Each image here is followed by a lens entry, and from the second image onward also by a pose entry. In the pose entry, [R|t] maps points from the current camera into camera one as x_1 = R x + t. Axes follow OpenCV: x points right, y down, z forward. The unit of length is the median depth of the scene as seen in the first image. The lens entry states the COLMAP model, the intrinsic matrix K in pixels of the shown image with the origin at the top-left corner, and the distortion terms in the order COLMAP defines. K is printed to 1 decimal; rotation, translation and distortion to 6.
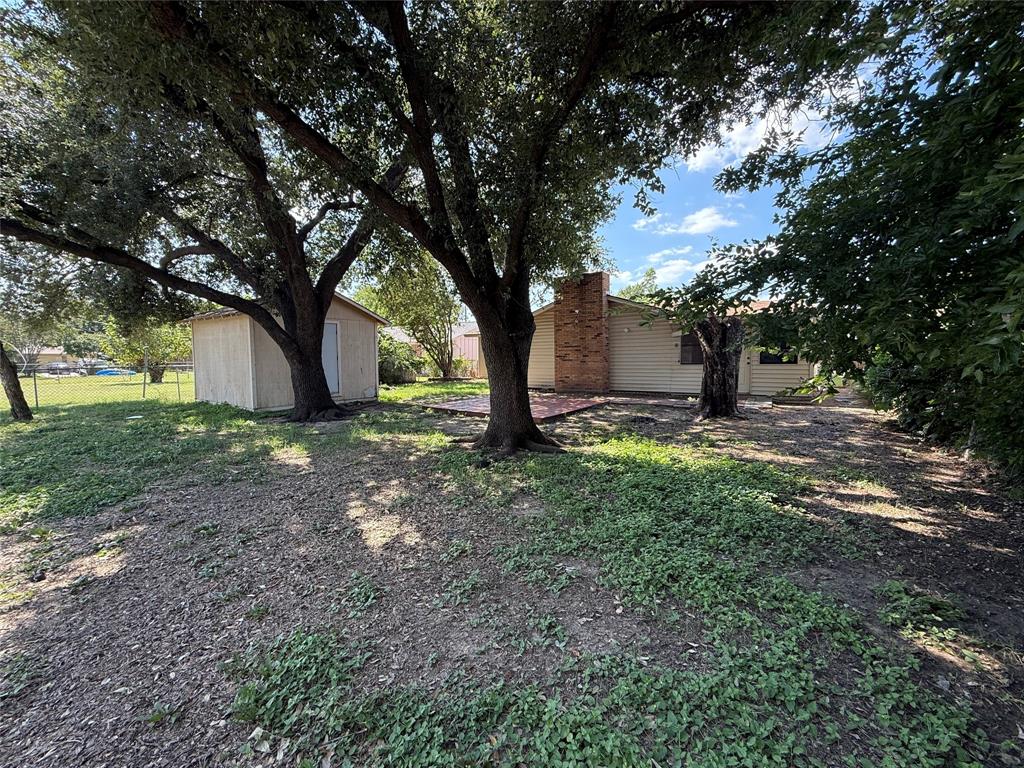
lens RADIAL K [[405.3, 0, 512.0], [0, 405.3, 384.0], [0, 0, 1]] dist [-0.005937, 0.000045]
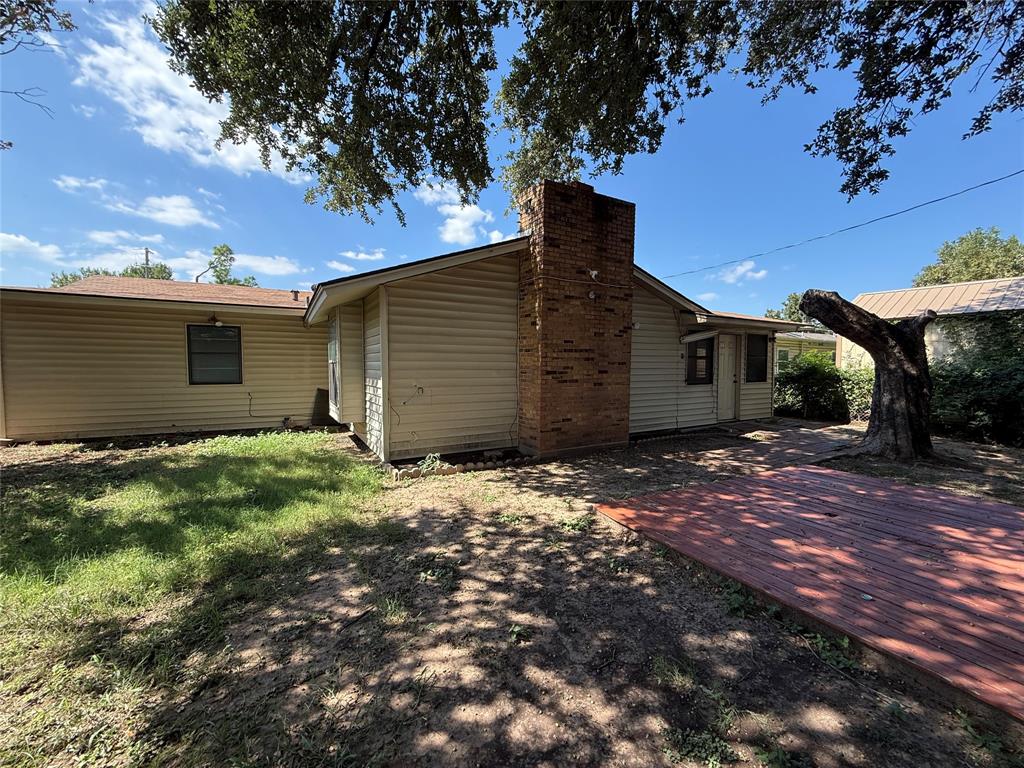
lens RADIAL K [[405.3, 0, 512.0], [0, 405.3, 384.0], [0, 0, 1]] dist [-0.005937, 0.000045]
pose [[0.419731, -0.023177, 0.907353, -0.278450], [0.054088, 0.998536, 0.000486, -0.058026], [-0.906036, 0.048873, 0.420370, 0.856164]]
